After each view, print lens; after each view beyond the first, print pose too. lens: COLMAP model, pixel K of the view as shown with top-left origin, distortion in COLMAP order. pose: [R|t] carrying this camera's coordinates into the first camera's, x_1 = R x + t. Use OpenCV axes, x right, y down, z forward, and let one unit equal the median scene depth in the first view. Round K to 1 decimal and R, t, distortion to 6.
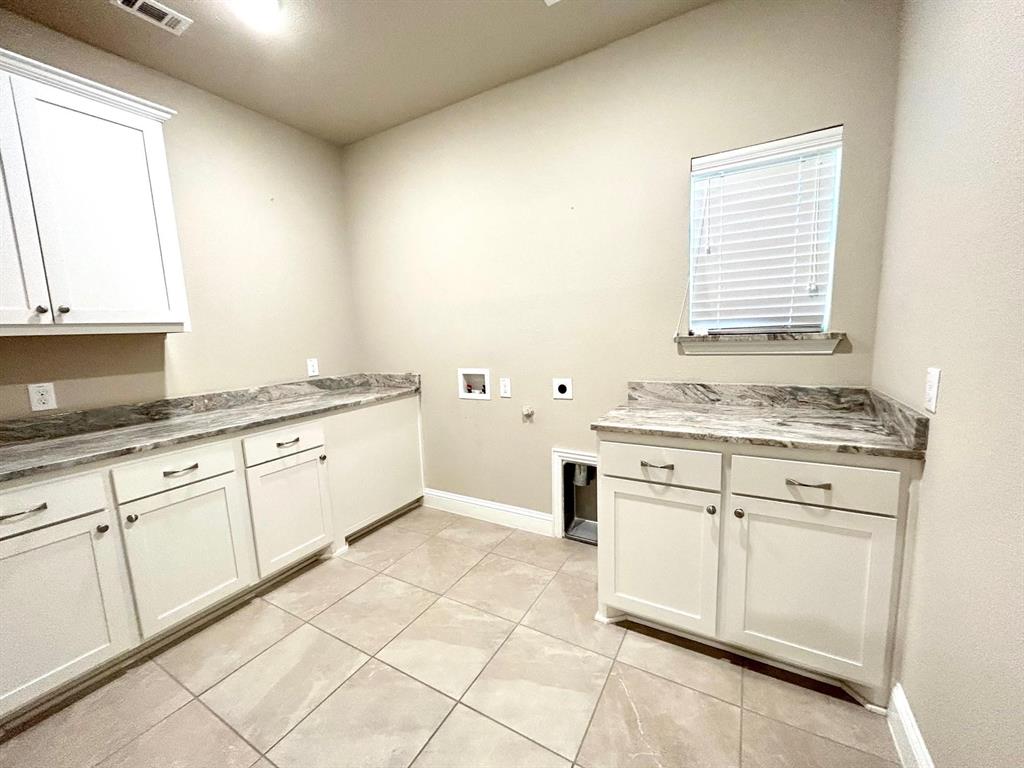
lens RADIAL K [[414.6, 0, 514.4], [0, 414.6, 385.5], [0, 0, 1]] dist [-0.000606, 0.000405]
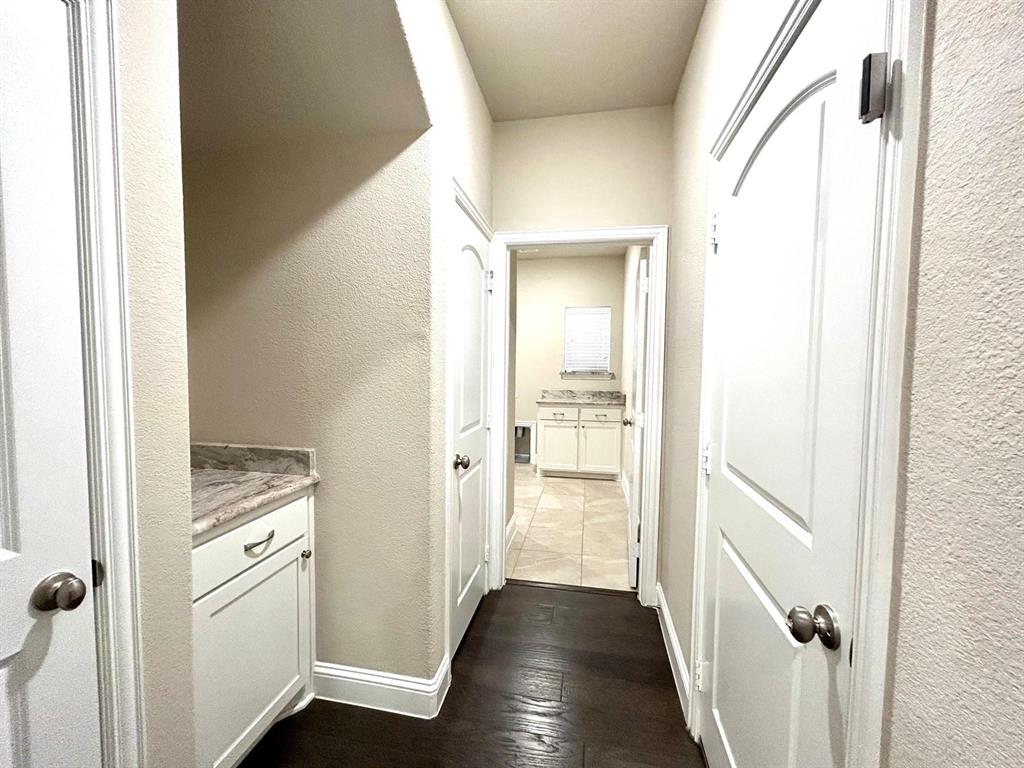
lens RADIAL K [[414.6, 0, 514.9], [0, 414.6, 384.9], [0, 0, 1]] dist [-0.000606, 0.000405]
pose [[0.942207, 0.026486, 0.333983, -0.923042], [0.003120, 0.996134, -0.087797, 0.234894], [-0.335017, 0.083765, 0.938481, -1.658720]]
